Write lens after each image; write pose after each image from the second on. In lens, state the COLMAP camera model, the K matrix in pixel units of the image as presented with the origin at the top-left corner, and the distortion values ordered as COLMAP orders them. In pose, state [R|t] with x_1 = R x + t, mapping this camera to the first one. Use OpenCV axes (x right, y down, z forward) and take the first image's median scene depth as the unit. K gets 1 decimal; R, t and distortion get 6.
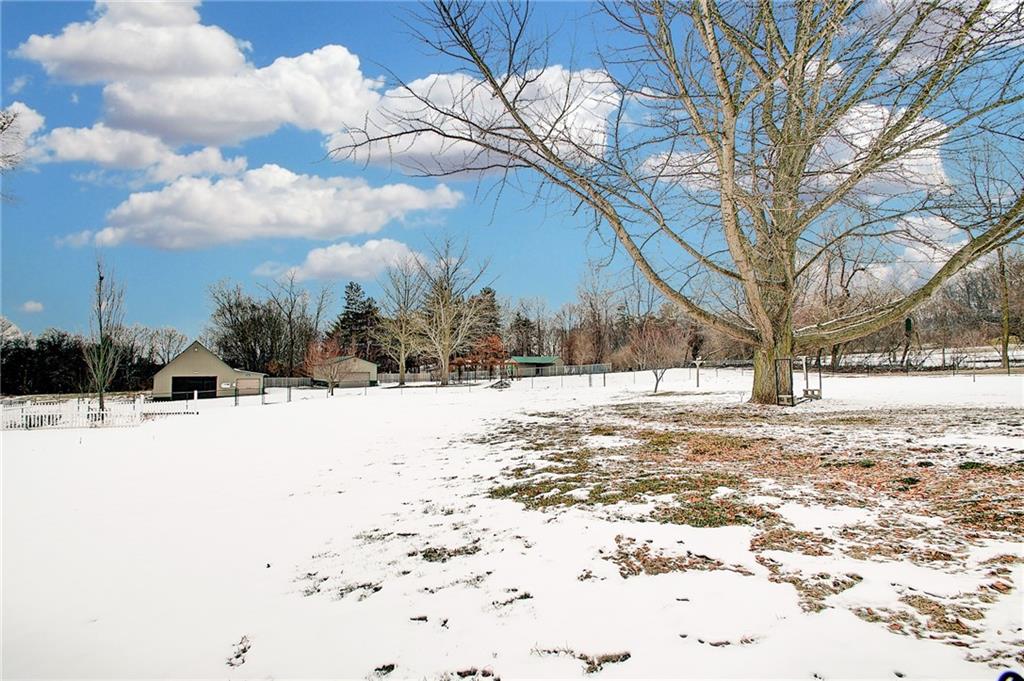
lens RADIAL K [[435.2, 0, 512.3], [0, 435.2, 346.6], [0, 0, 1]] dist [-0.000296, -0.000265]
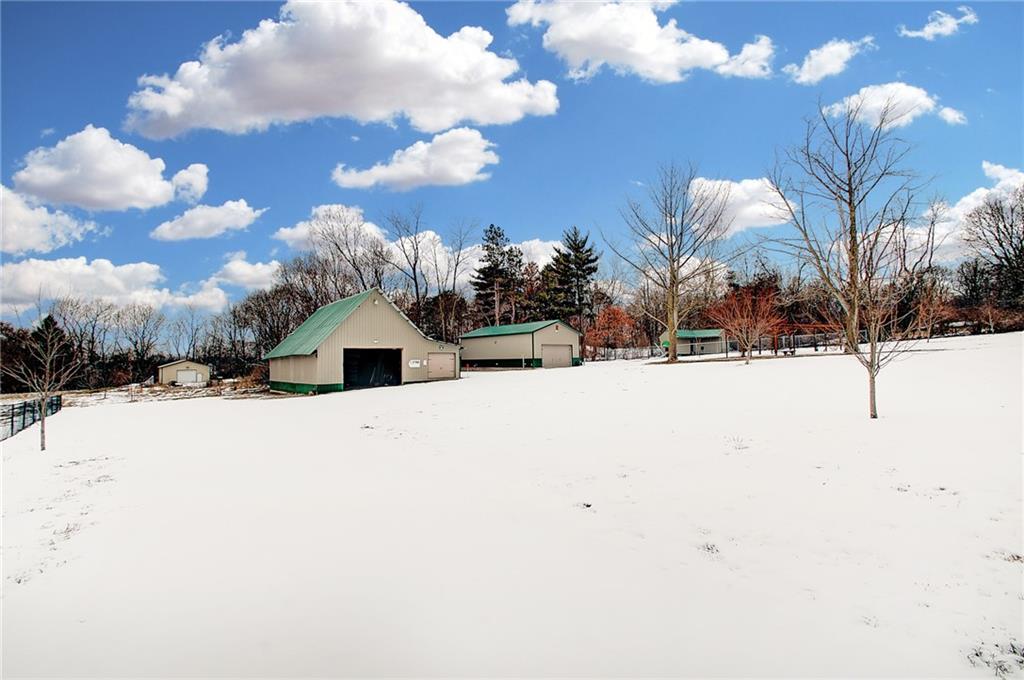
lens RADIAL K [[435.2, 0, 512.8], [0, 435.2, 341.6], [0, 0, 1]] dist [-0.000296, -0.000265]
pose [[0.992286, -0.007857, 0.123720, -0.540461], [0.005970, 0.999860, 0.015615, 0.044927], [-0.123826, -0.014756, 0.992194, 0.350452]]
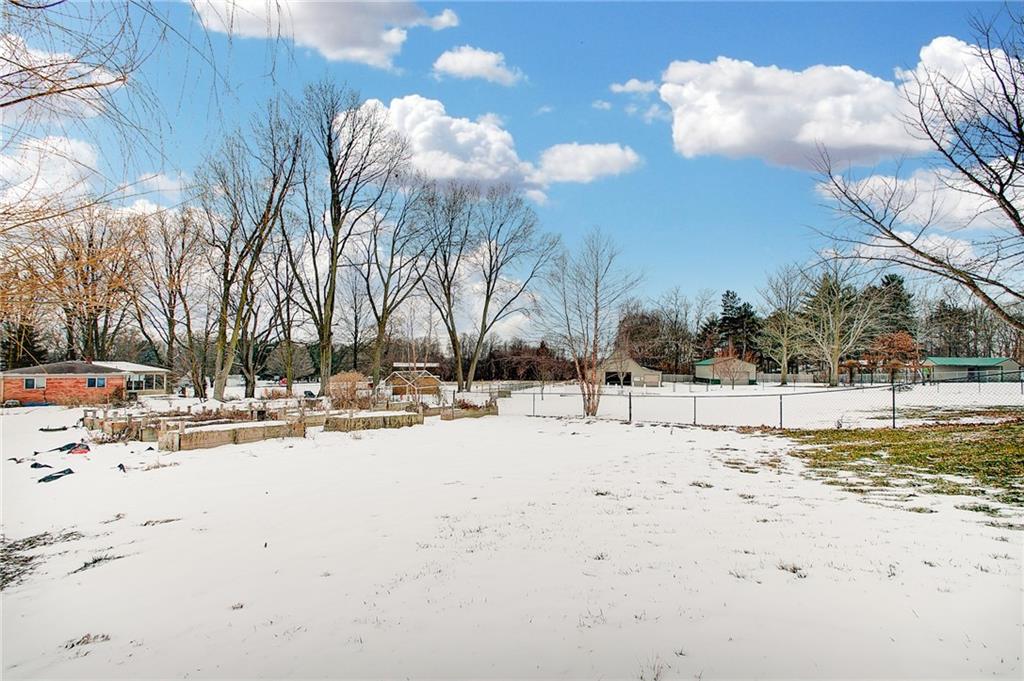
lens RADIAL K [[435.2, 0, 508.2], [0, 435.2, 353.4], [0, 0, 1]] dist [-0.000296, -0.000265]
pose [[0.706978, -0.004416, -0.707222, 0.025244], [0.020212, 0.999698, 0.013964, -0.017650], [0.706946, -0.024167, 0.706854, -0.234984]]
